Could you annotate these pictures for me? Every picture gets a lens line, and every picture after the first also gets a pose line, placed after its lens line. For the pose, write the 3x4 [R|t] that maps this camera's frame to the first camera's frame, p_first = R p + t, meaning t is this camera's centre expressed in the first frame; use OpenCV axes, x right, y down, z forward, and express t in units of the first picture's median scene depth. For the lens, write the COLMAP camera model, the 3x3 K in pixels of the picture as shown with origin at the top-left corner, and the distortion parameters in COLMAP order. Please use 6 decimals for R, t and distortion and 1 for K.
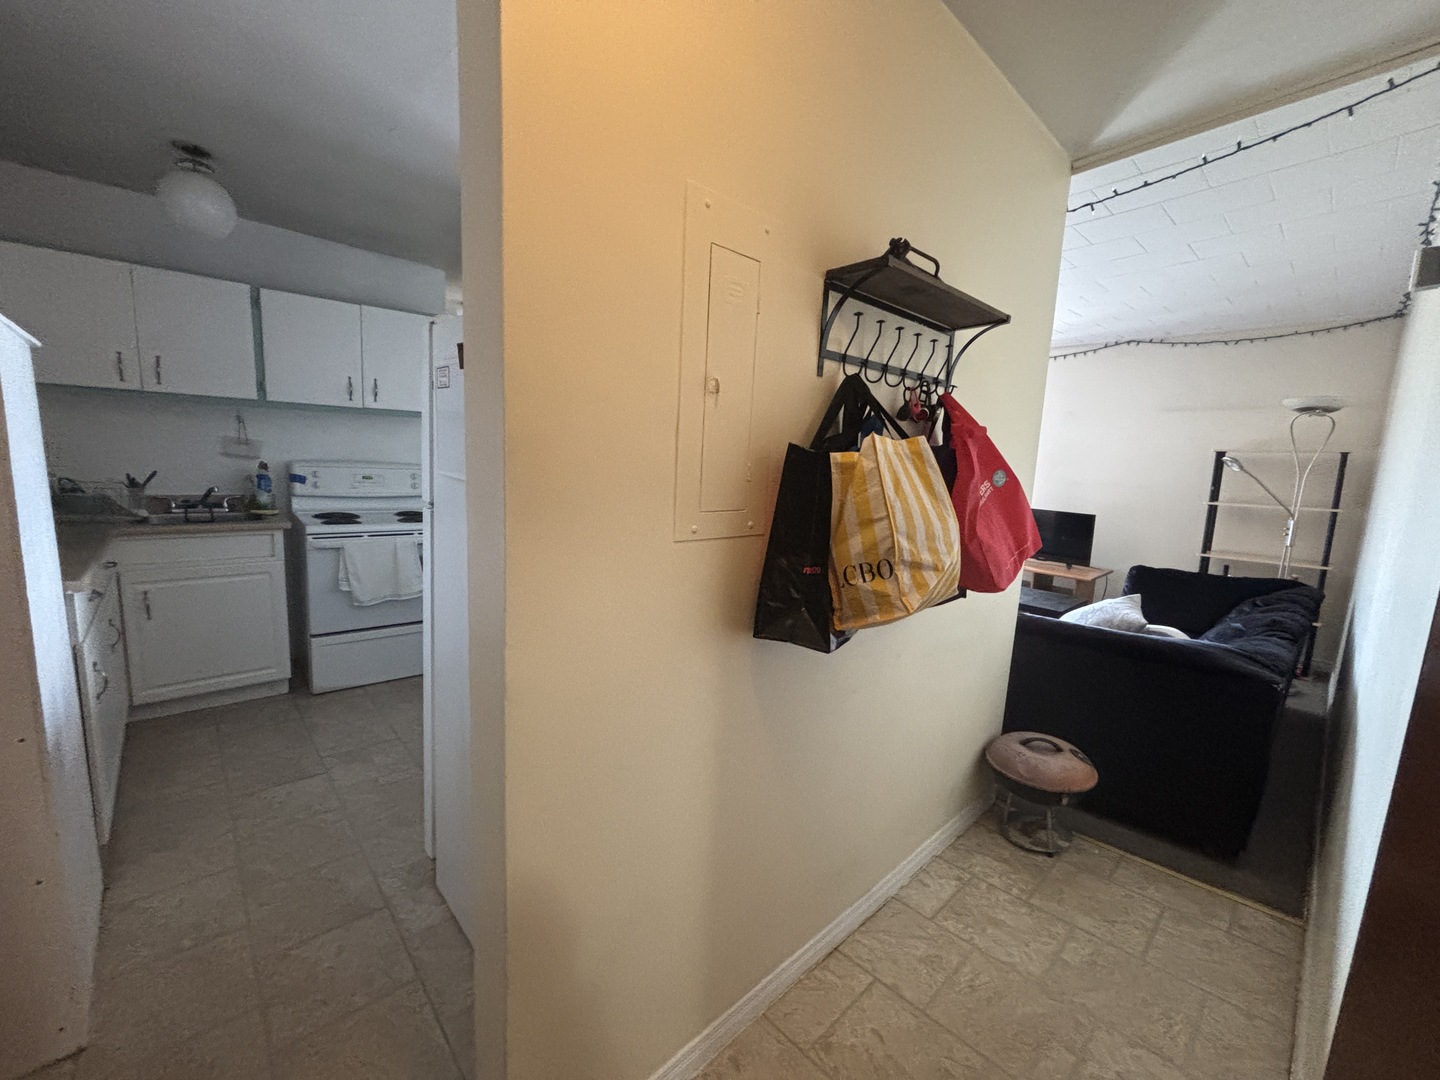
lens RADIAL K [[584.7, 0, 727.9], [0, 584.7, 546.4], [0, 0, 1]] dist [-0.002509, 0.000637]
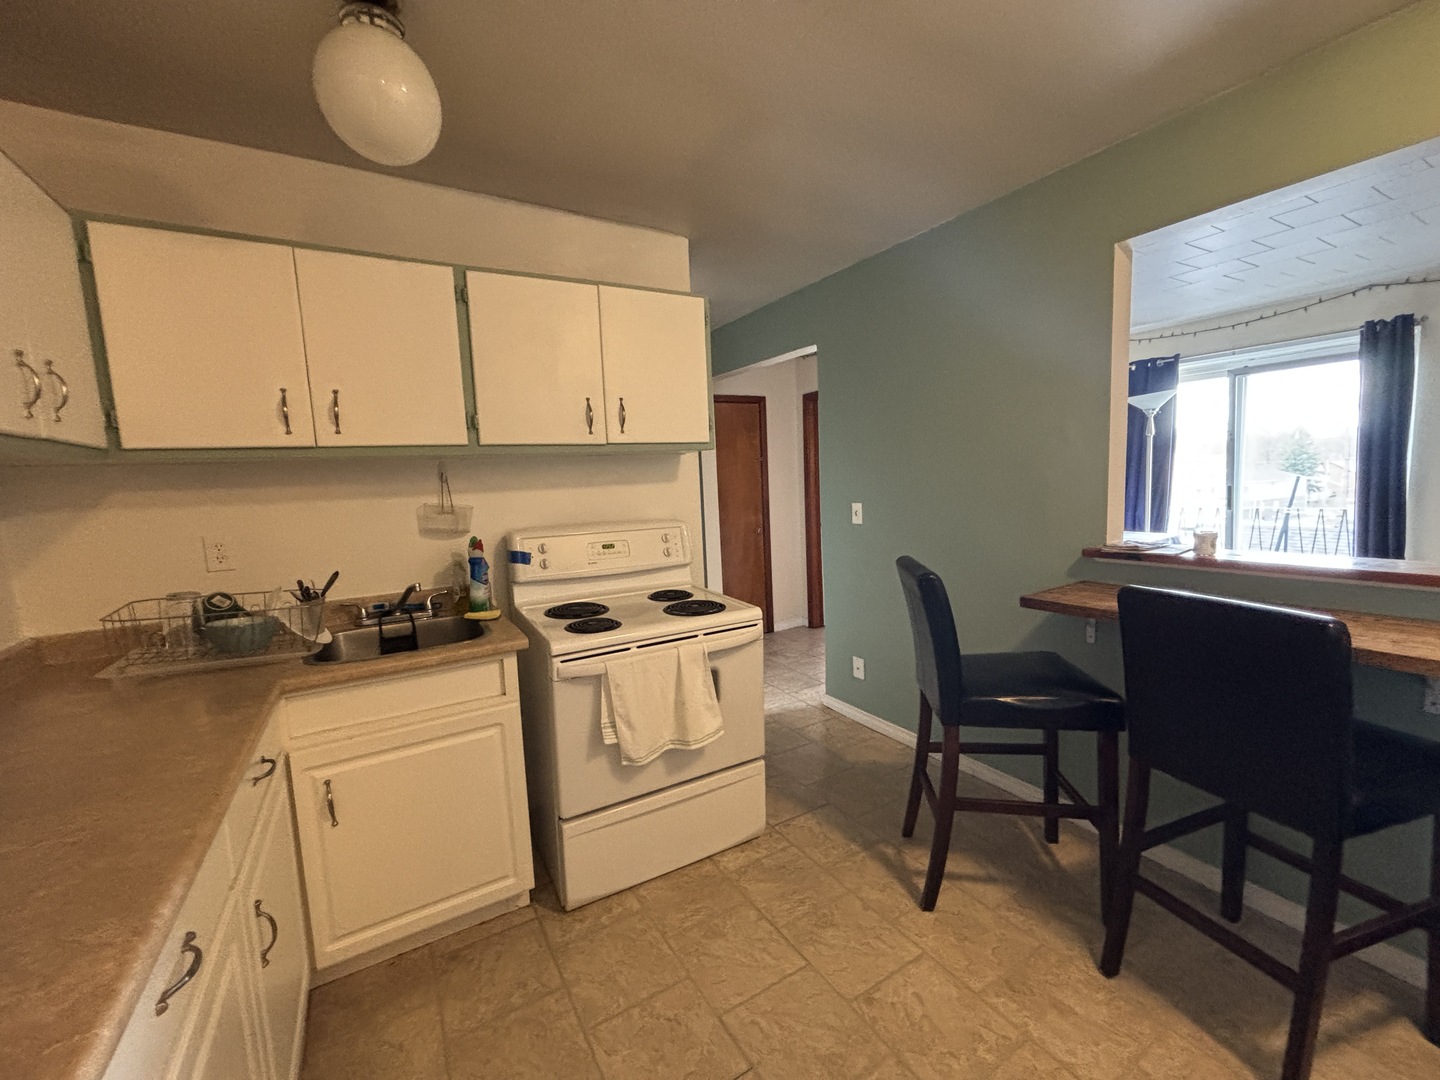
lens RADIAL K [[584.7, 0, 716.4], [0, 584.7, 540.6], [0, 0, 1]] dist [-0.002509, 0.000637]
pose [[0.972895, -0.074512, -0.218913, -0.398962], [0.064287, 0.996497, -0.053479, -0.092096], [0.222131, 0.037957, 0.974278, 0.428674]]
